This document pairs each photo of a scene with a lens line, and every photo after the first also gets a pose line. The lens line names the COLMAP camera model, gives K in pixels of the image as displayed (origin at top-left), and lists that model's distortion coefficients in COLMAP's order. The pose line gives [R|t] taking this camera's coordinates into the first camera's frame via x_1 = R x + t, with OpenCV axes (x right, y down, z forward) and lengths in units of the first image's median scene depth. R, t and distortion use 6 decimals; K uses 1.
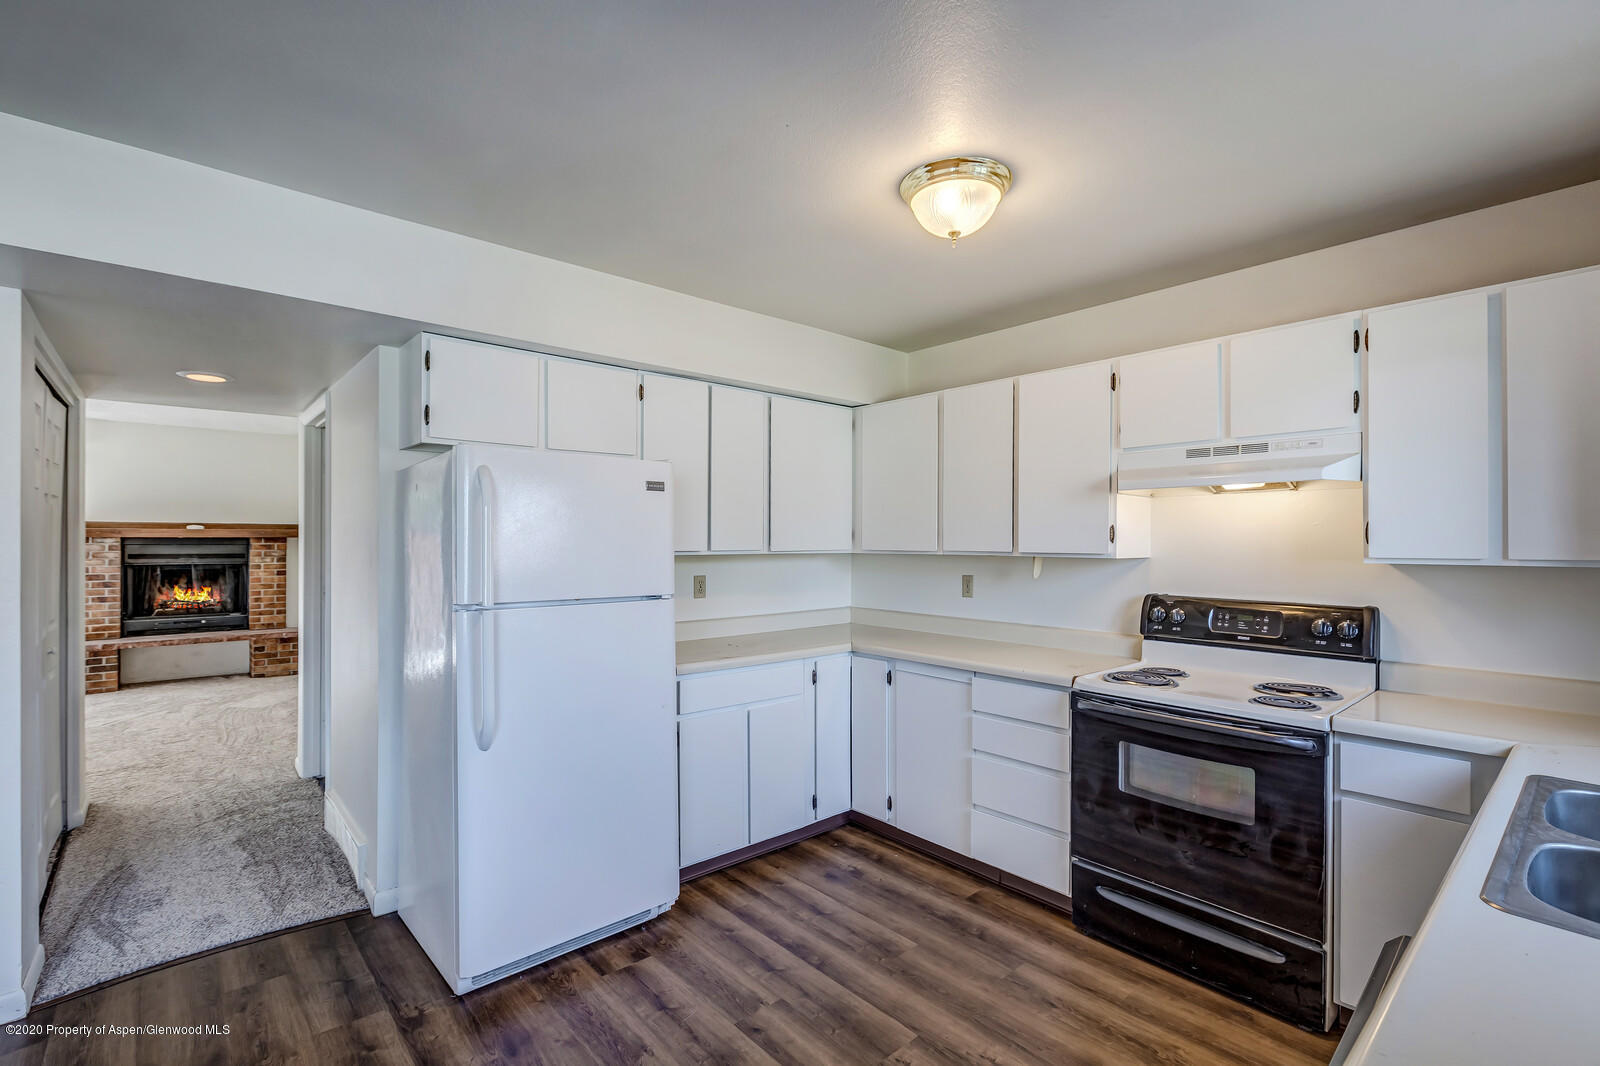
lens RADIAL K [[727.0, 0, 797.0], [0, 727.0, 532.3], [0, 0, 1]] dist [-0.002347, -0.000777]
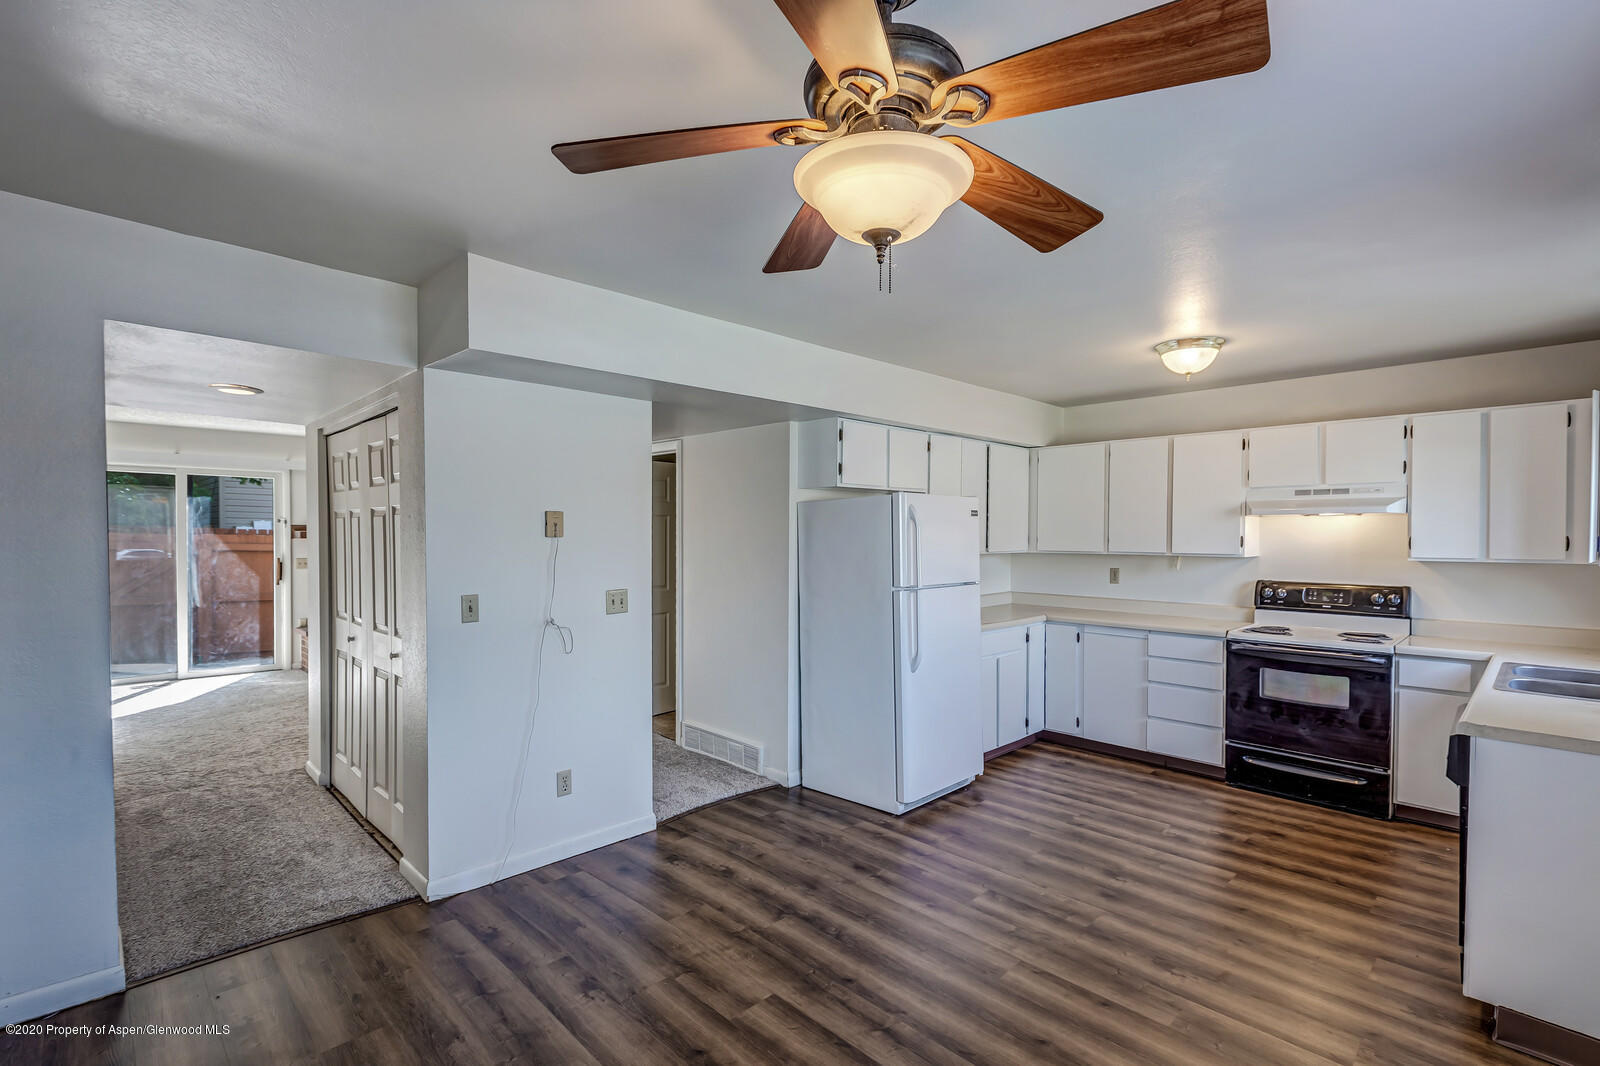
lens RADIAL K [[727.0, 0, 807.0], [0, 727.0, 537.8], [0, 0, 1]] dist [-0.002347, -0.000777]
pose [[0.998920, -0.001026, 0.046457, -0.625370], [0.000216, 0.999848, 0.017438, -0.036192], [-0.046468, -0.017410, 0.998768, -0.566191]]
